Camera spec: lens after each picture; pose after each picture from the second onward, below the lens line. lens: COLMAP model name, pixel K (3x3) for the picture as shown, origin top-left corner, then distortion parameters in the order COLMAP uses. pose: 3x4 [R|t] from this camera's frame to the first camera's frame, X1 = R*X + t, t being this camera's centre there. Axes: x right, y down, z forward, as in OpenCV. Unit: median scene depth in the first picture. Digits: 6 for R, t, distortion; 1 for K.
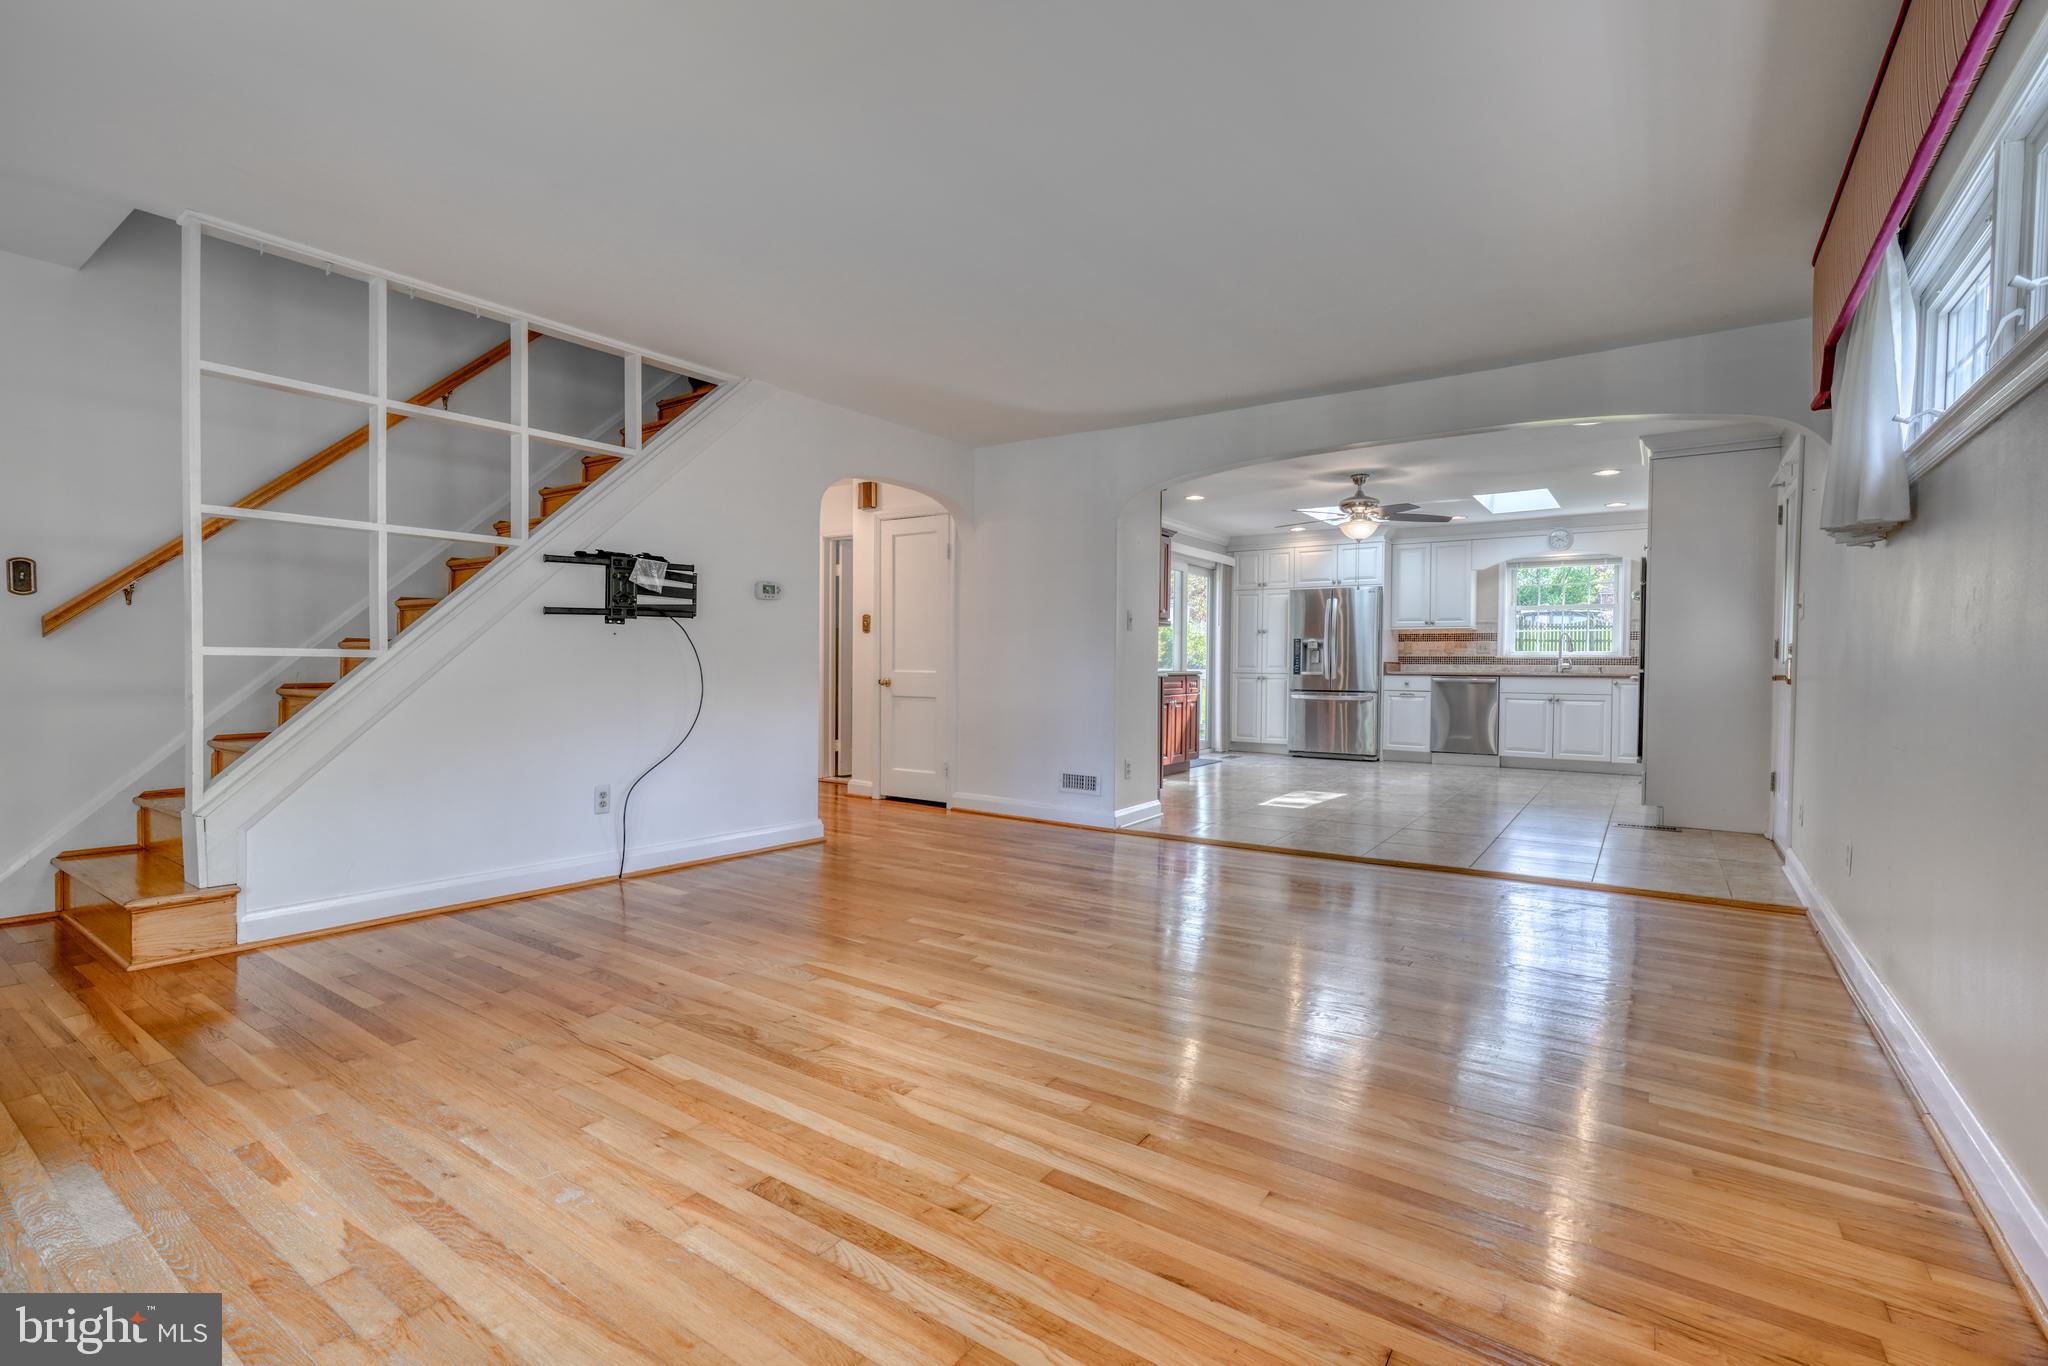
lens RADIAL K [[932.0, 0, 998.5], [0, 932.0, 679.2], [0, 0, 1]] dist [-0.015677, 0.001251]
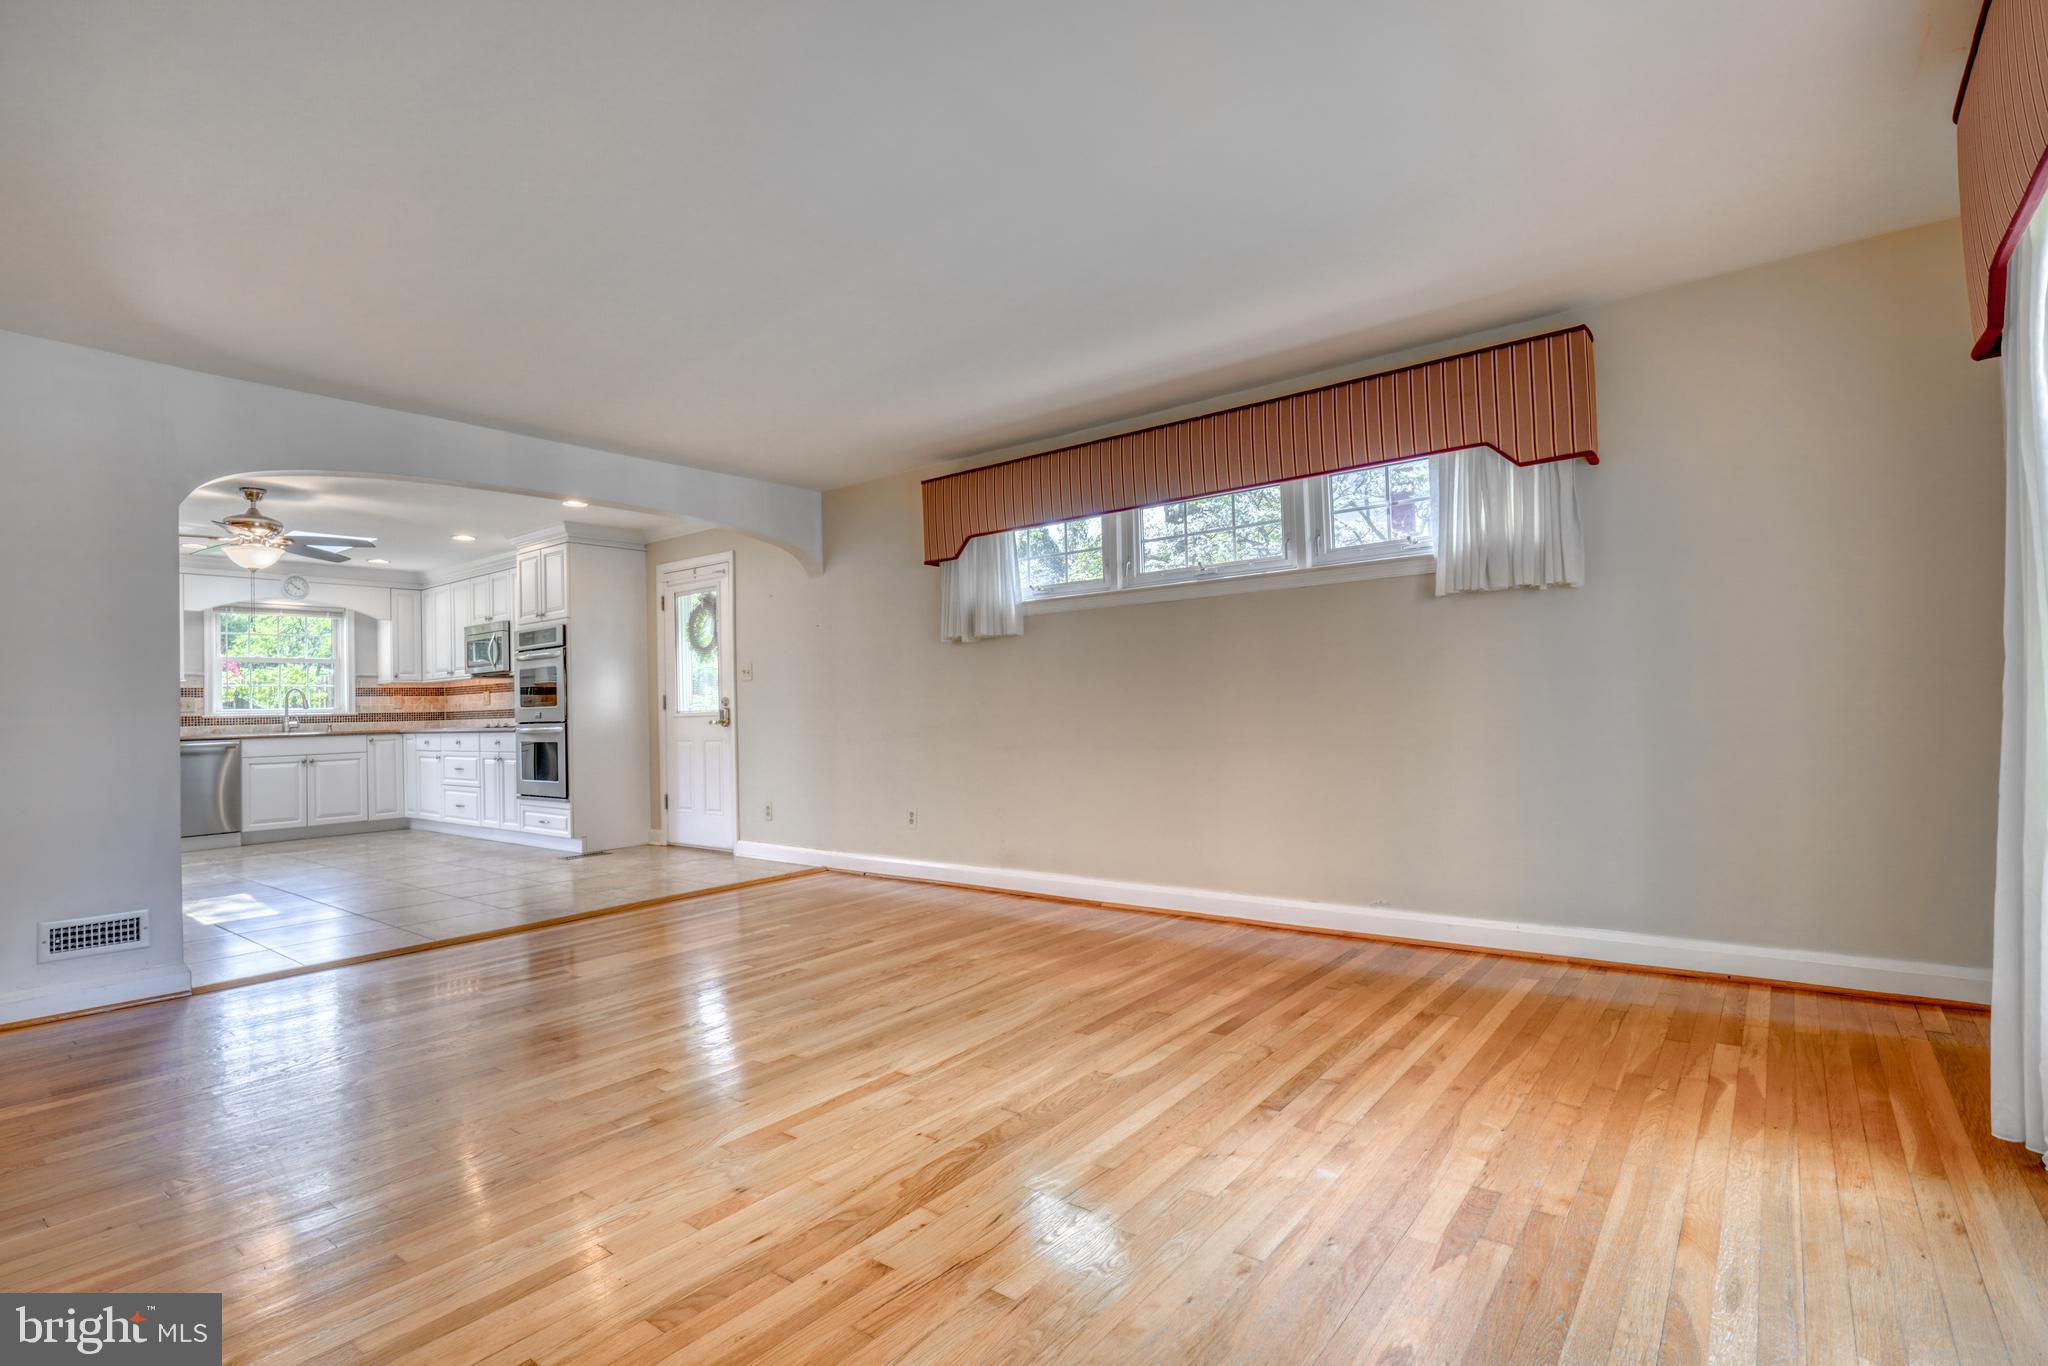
lens RADIAL K [[973.4, 0, 1022.4], [0, 973.4, 676.4], [0, 0, 1]] dist [-0.014477, 0.000082]
pose [[0.040711, 0.021920, 0.998930, -0.719699], [0.043029, 0.998793, -0.023670, -0.019023], [-0.998244, 0.043947, 0.039719, 0.553453]]
